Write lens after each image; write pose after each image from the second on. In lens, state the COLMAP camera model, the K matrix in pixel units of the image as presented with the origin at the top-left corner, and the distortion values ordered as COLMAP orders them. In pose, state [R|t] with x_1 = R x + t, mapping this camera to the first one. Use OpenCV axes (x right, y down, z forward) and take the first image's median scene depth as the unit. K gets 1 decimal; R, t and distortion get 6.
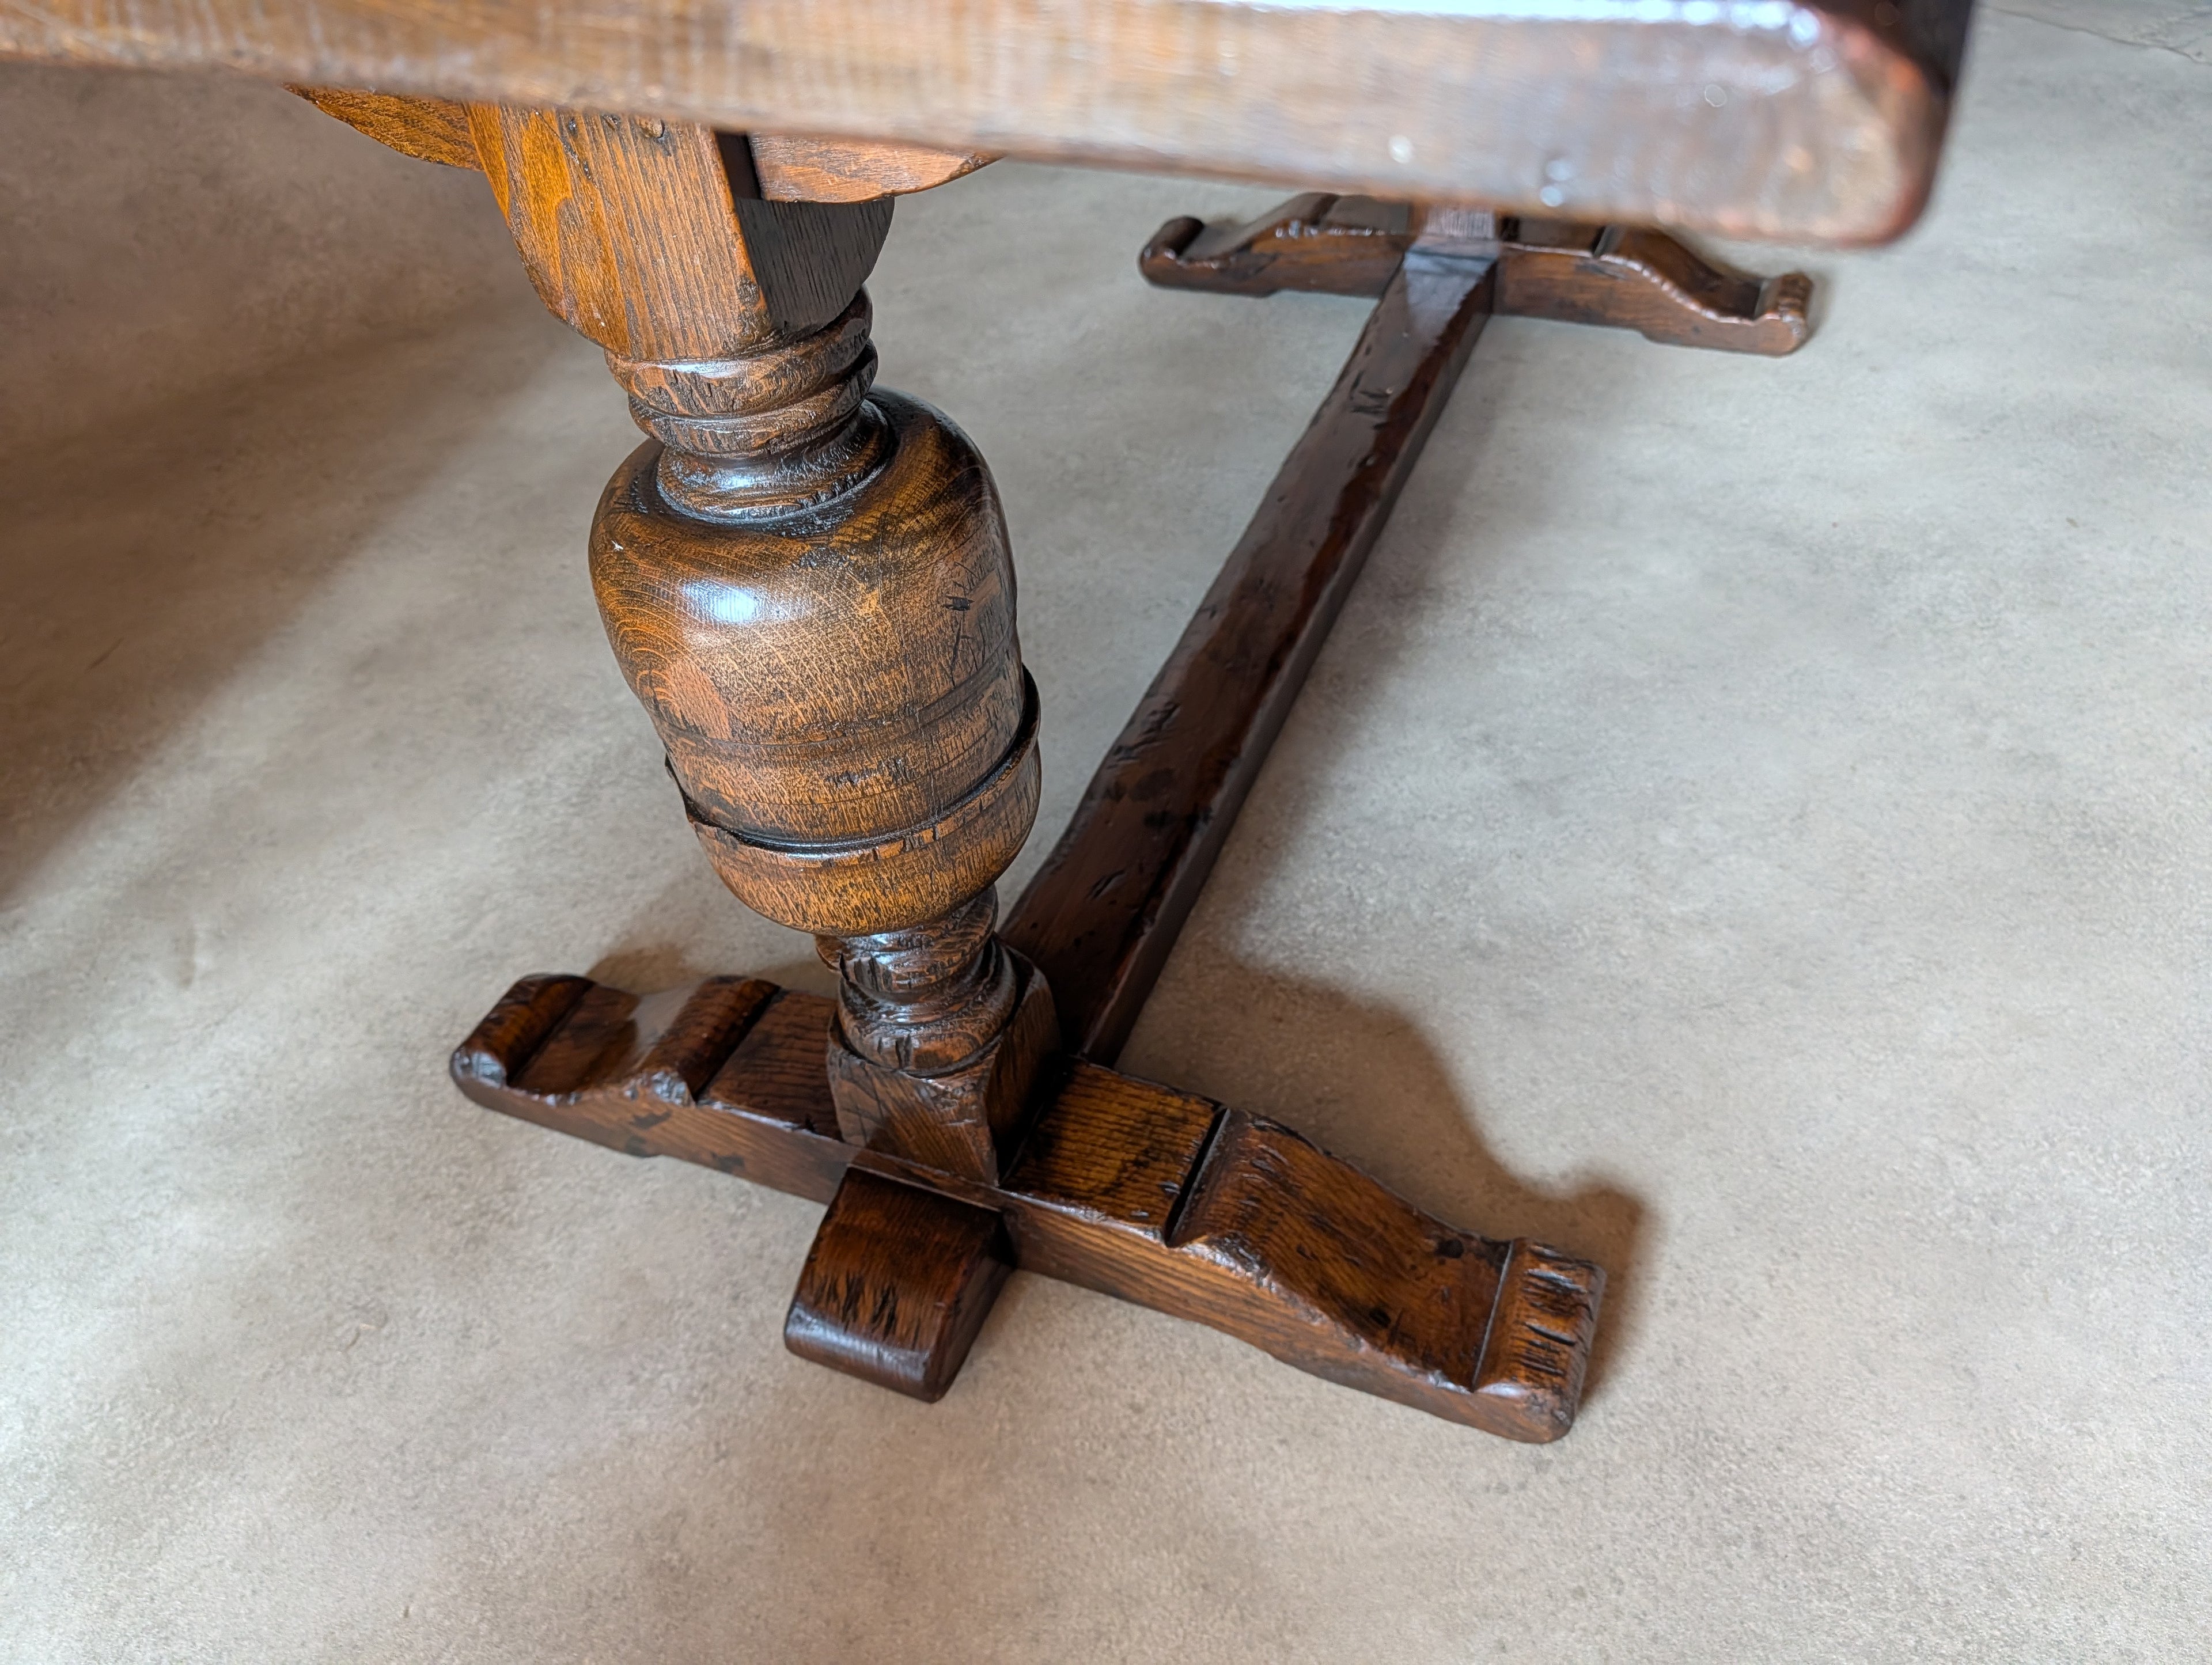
lens RADIAL K [[1597.0, 0, 1122.0], [0, 1597.0, 824.3], [0, 0, 1]] dist [0.000032, -0.004029]
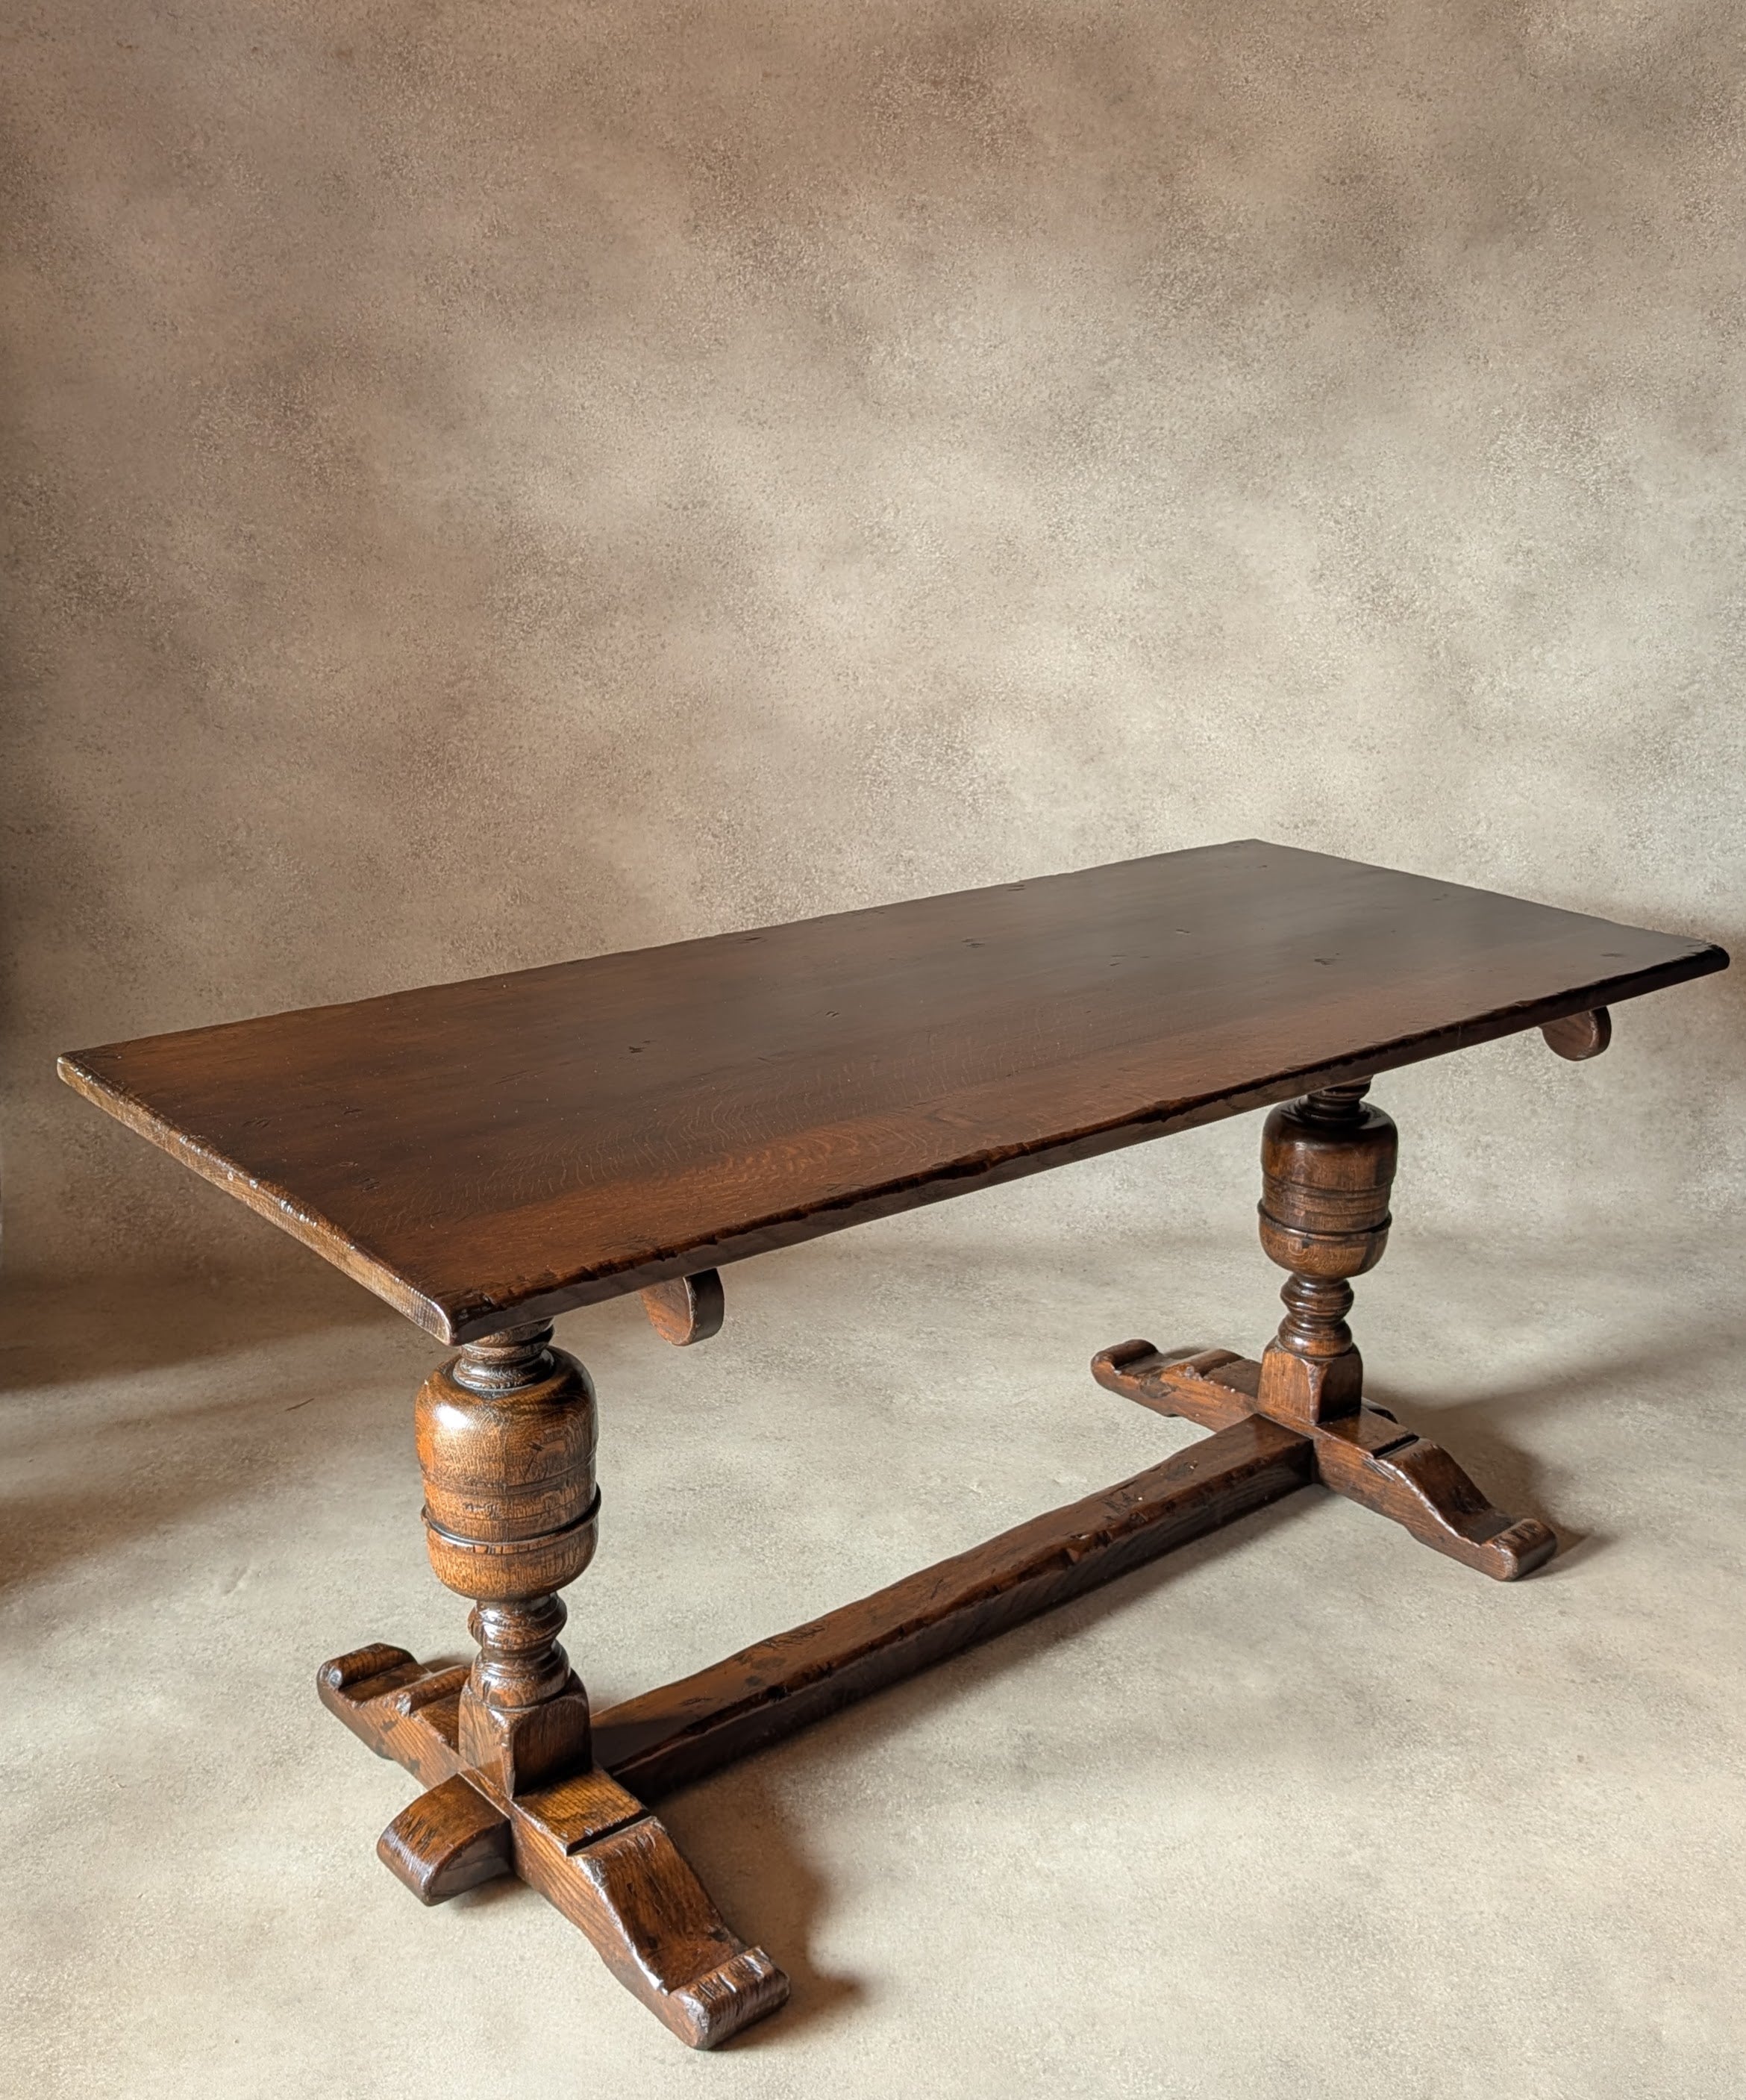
lens RADIAL K [[2163.1, 0, 927.9], [0, 2163.1, 999.5], [0, 0, 1]] dist [0.092828, -0.266666]
pose [[0.892111, 0.212582, -0.398681, 0.920184], [-0.369371, 0.851316, -0.372594, 0.167745], [0.260197, 0.479657, 0.837990, -1.102508]]
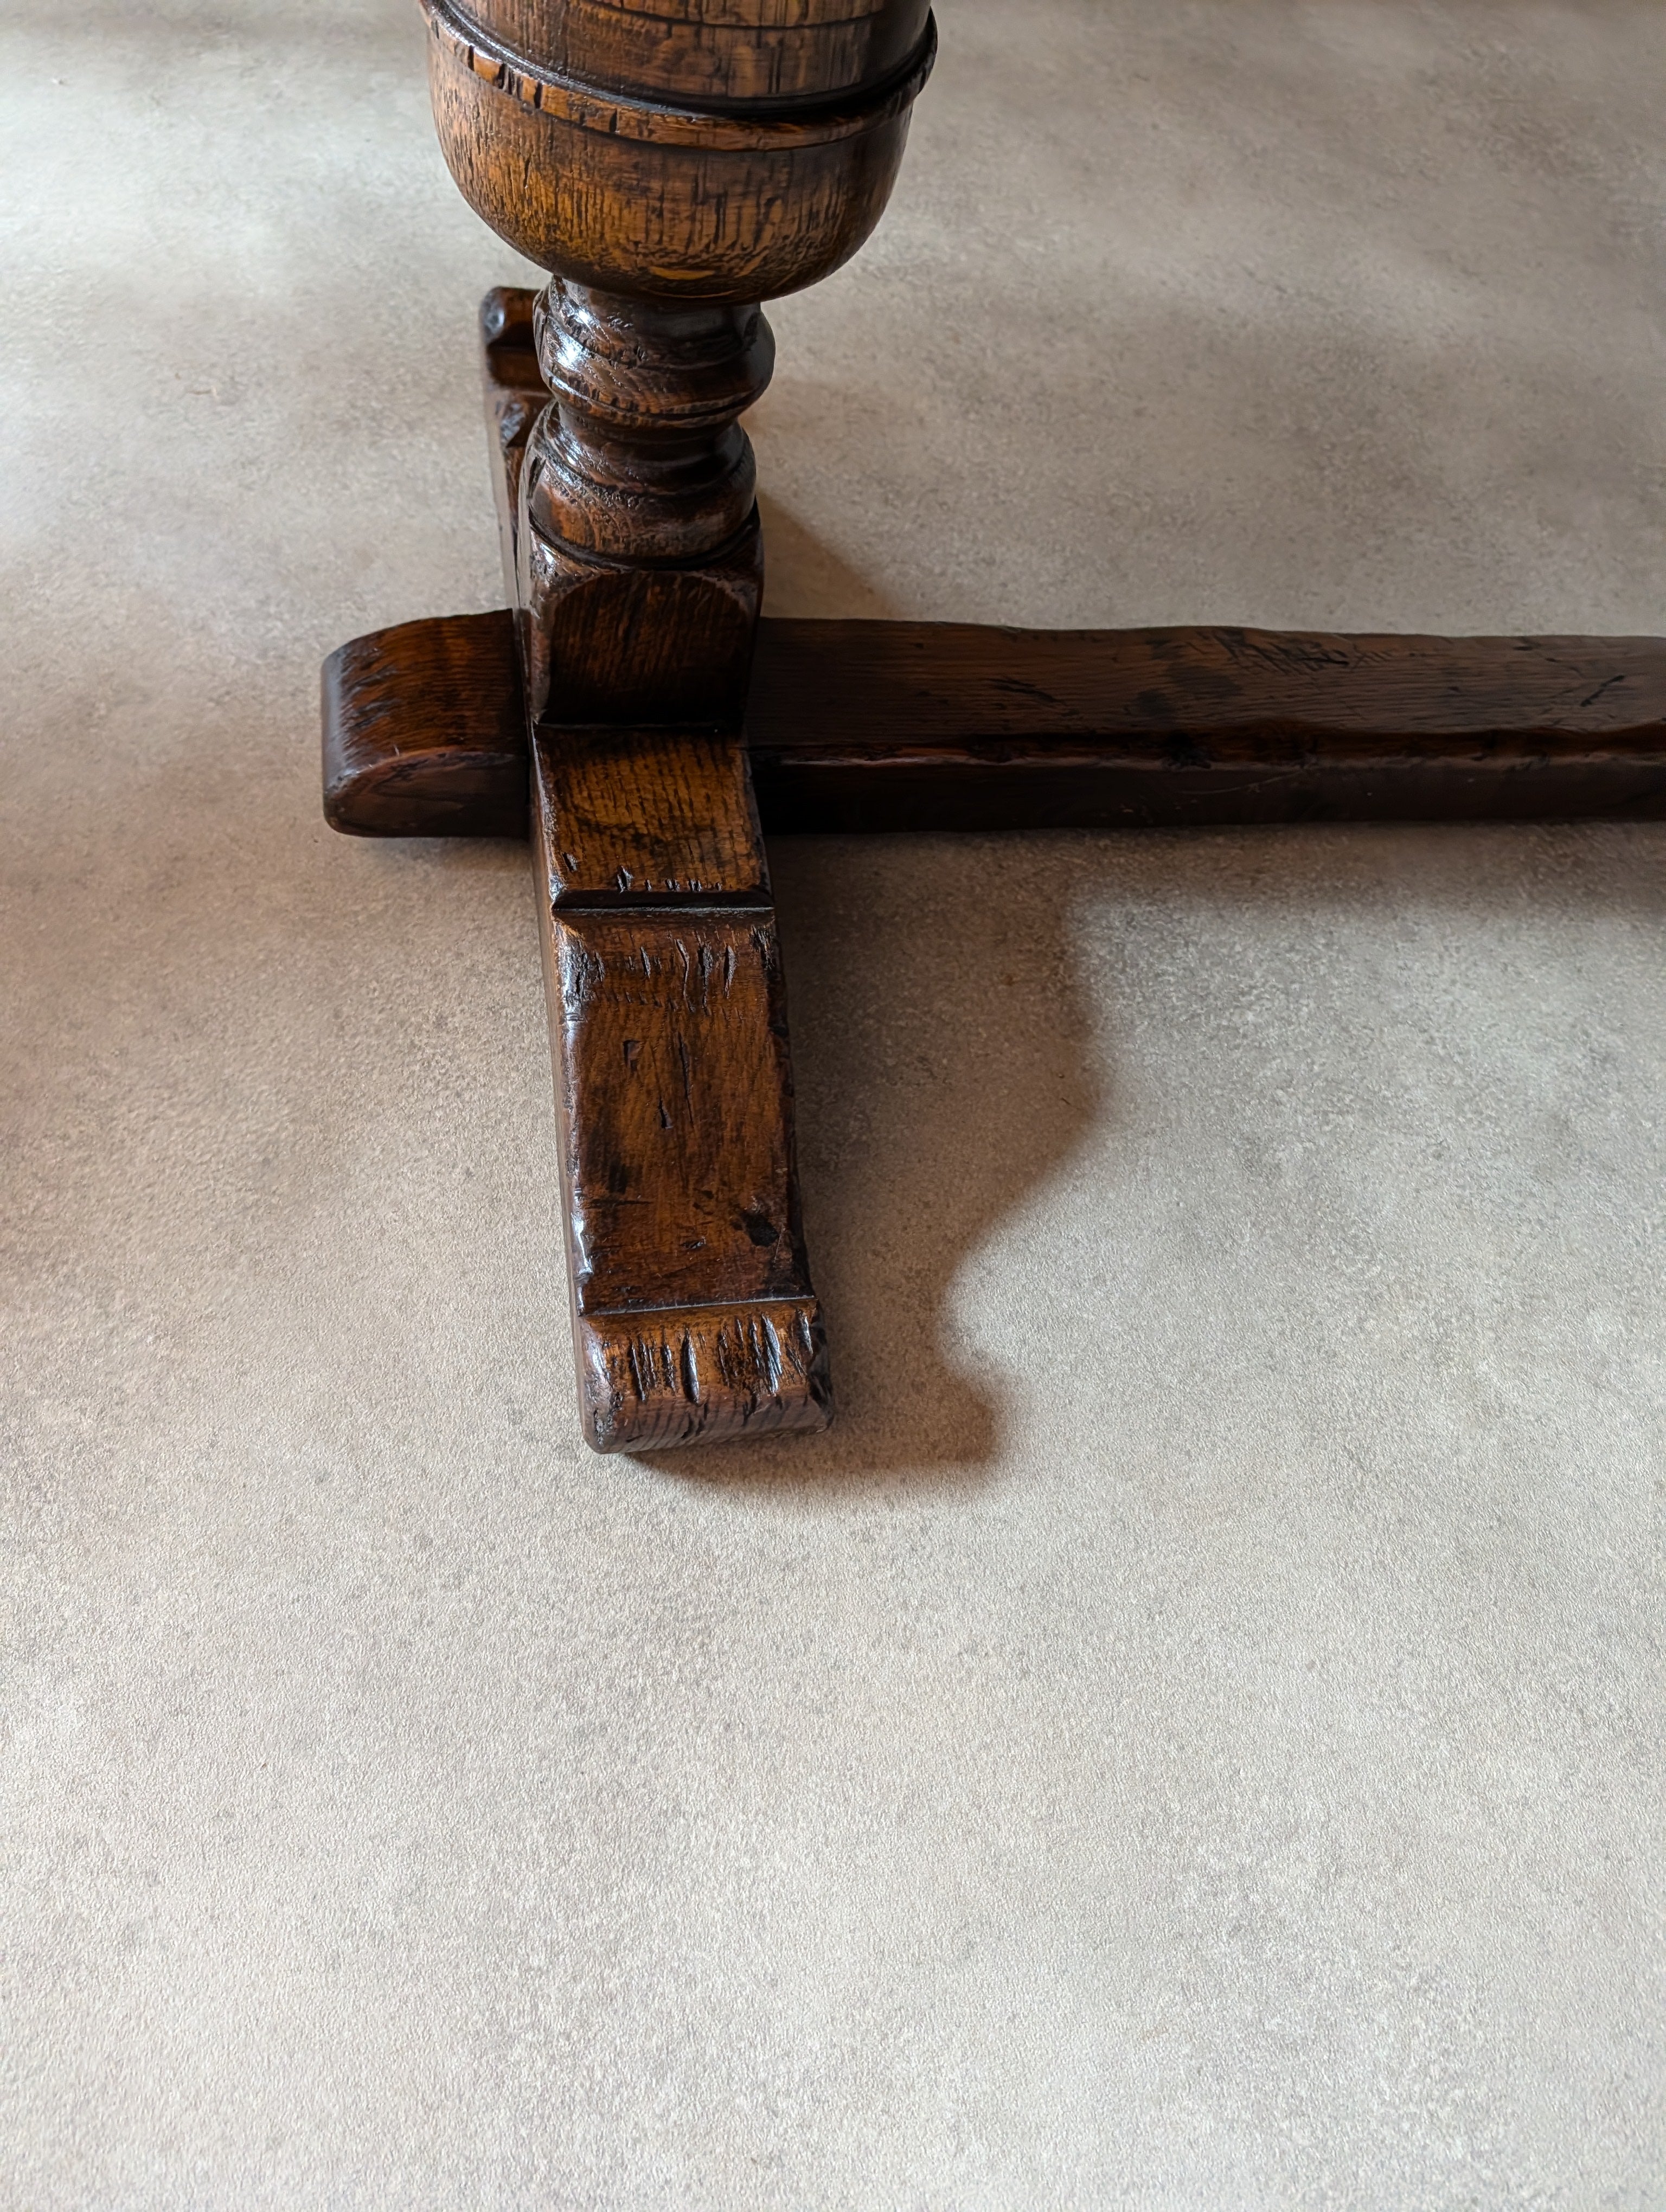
lens RADIAL K [[1634.2, 0, 833.9], [0, 1634.2, 1070.7], [0, 0, 1]] dist [-0.002836, -0.000043]
pose [[0.504071, 0.806378, -0.309301, 0.336172], [-0.731645, 0.588993, 0.343195, -0.058091], [0.458921, 0.053304, 0.886877, 0.275233]]
